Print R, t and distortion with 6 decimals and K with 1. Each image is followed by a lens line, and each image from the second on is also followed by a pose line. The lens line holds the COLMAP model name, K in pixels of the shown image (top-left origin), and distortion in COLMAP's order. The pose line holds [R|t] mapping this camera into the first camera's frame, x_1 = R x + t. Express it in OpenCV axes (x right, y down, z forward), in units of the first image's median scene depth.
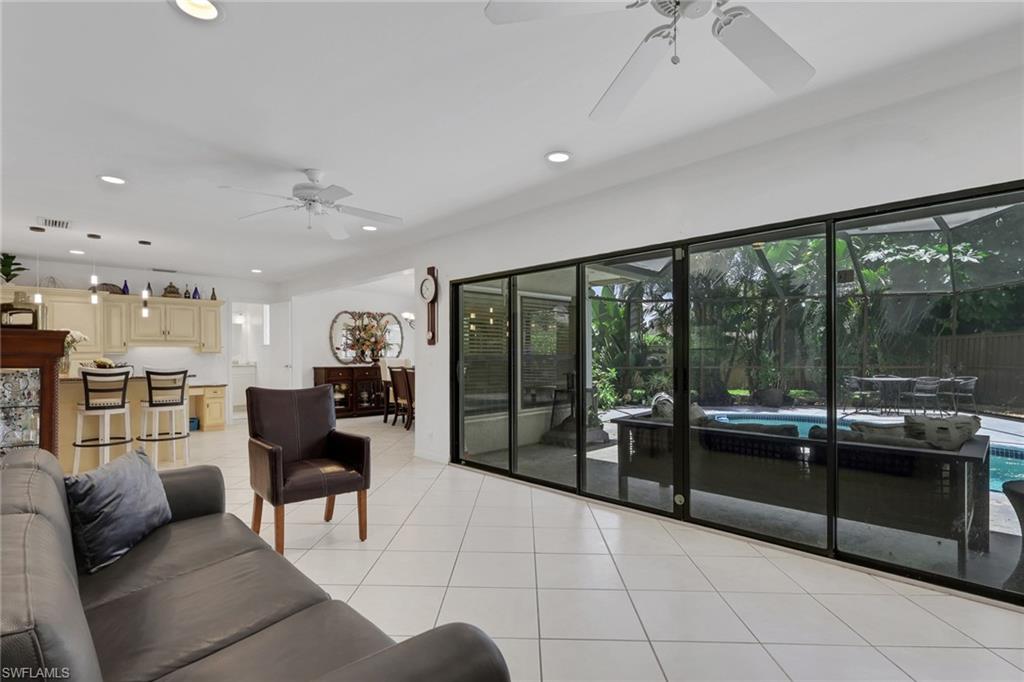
lens RADIAL K [[495.0, 0, 512.2], [0, 495.0, 346.5], [0, 0, 1]] dist [0.000026, 0.000397]
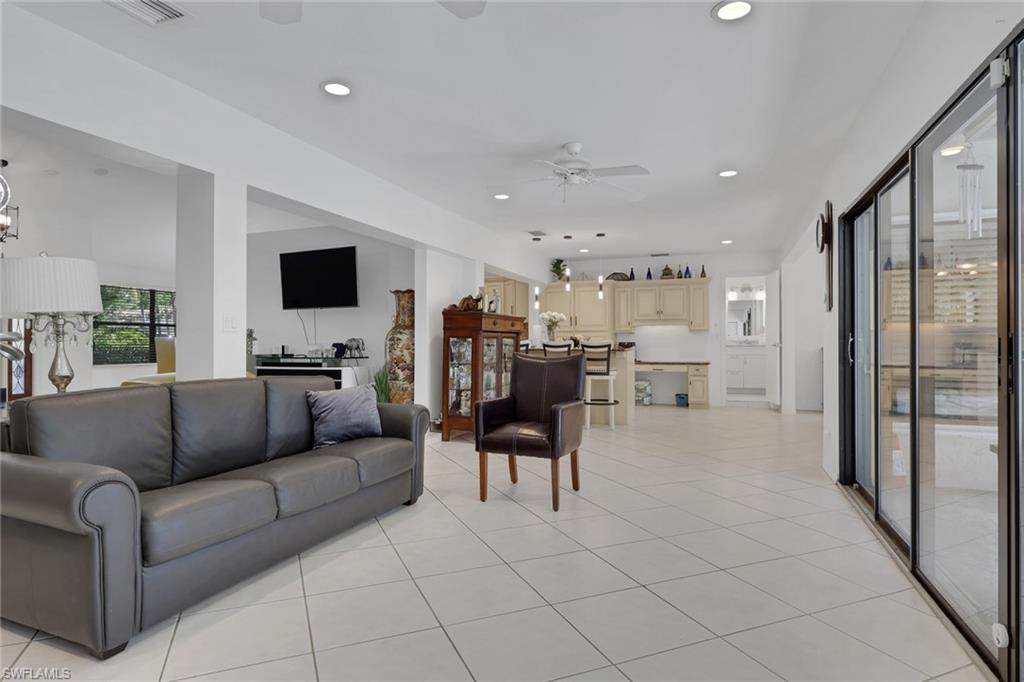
lens RADIAL K [[565.4, 0, 512.0], [0, 565.4, 341.0], [0, 0, 1]] dist [0.003168, 0.000328]
pose [[0.420122, 0.001547, -0.907466, 0.293240], [0.015655, 0.999837, 0.008952, 0.019044], [0.907333, -0.017967, 0.420029, 0.196066]]
